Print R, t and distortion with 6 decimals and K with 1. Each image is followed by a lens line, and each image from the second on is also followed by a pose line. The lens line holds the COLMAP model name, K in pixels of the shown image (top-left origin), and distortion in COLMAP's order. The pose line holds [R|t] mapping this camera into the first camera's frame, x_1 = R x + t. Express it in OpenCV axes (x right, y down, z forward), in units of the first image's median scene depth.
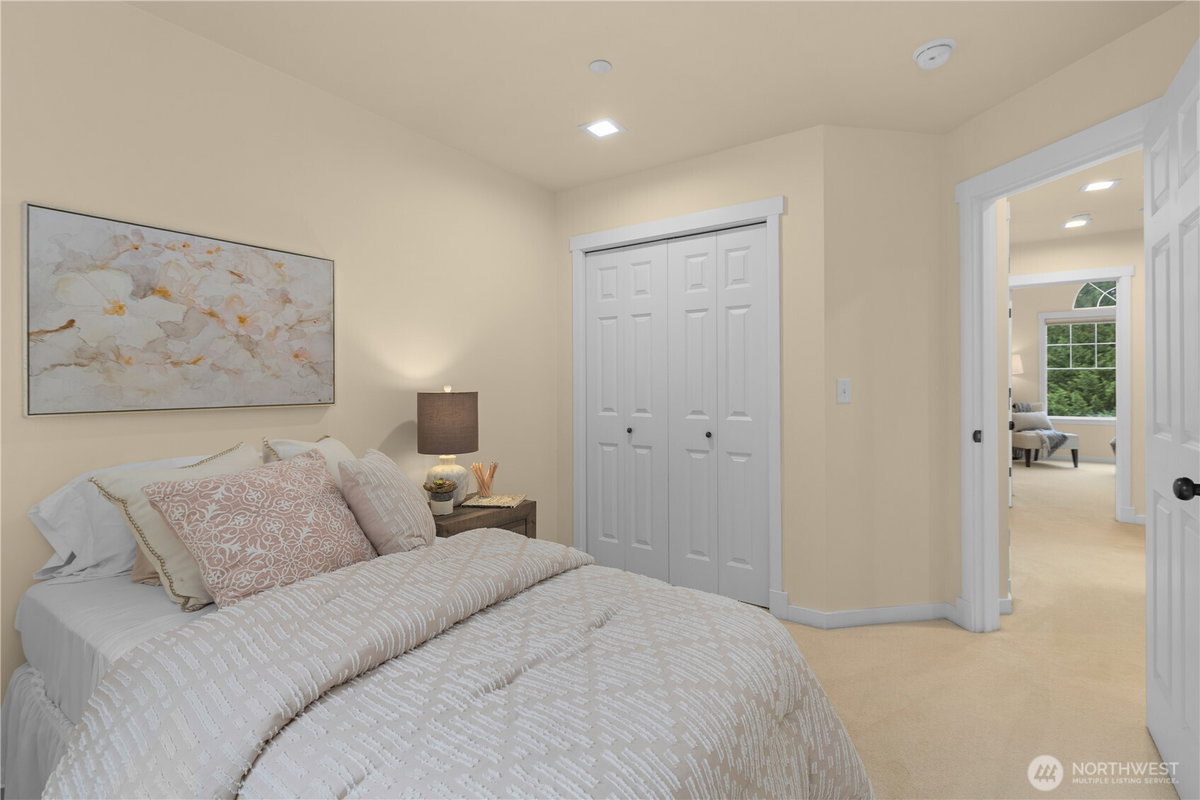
lens RADIAL K [[544.7, 0, 598.6], [0, 544.7, 376.2], [0, 0, 1]] dist [0.001394, -0.000057]
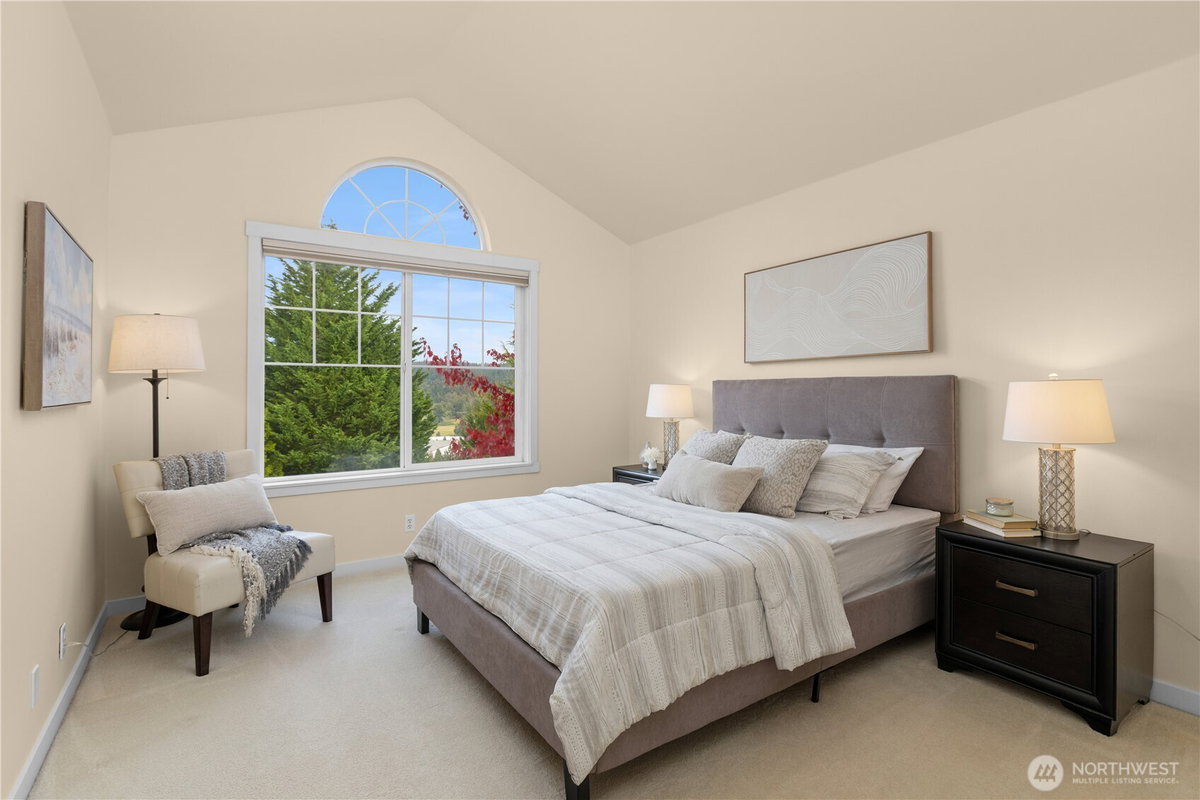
lens RADIAL K [[573.7, 0, 603.2], [0, 573.7, 384.3], [0, 0, 1]] dist [-0.001243, -0.000237]
pose [[0.355382, 0.005800, 0.934703, 0.714507], [-0.004951, 0.999978, -0.004323, 0.002663], [-0.934708, -0.003091, 0.355403, 0.852325]]
